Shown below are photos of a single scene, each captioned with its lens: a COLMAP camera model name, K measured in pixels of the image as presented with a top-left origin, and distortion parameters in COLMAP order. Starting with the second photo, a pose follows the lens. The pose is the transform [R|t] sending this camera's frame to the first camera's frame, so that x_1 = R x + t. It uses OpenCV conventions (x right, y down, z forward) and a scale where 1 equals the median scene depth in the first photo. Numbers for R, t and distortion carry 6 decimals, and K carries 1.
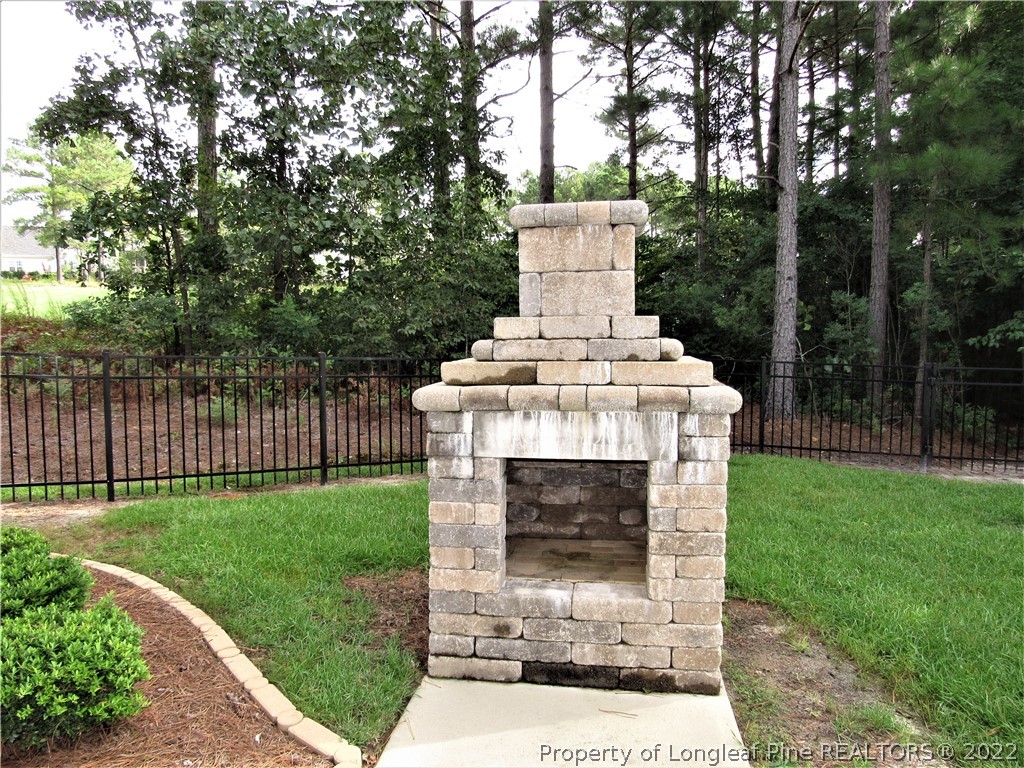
lens RADIAL K [[775.3, 0, 512.0], [0, 775.3, 384.0], [0, 0, 1]] dist [0.002908, 0.000717]
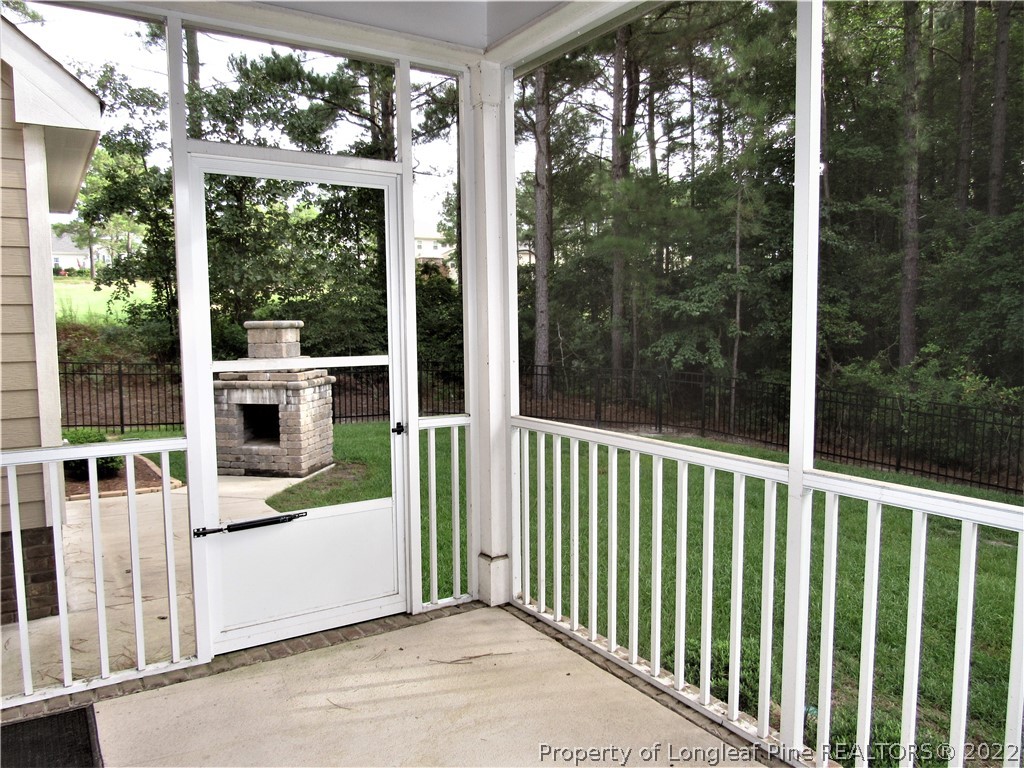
lens RADIAL K [[756.1, 0, 512.0], [0, 756.1, 384.0], [0, 0, 1]] dist [-0.005697, -0.001034]
pose [[0.999766, 0.004772, -0.021101, 1.096344], [-0.004459, 0.999880, 0.014844, -0.033679], [0.021169, -0.014747, 0.999667, -1.918496]]
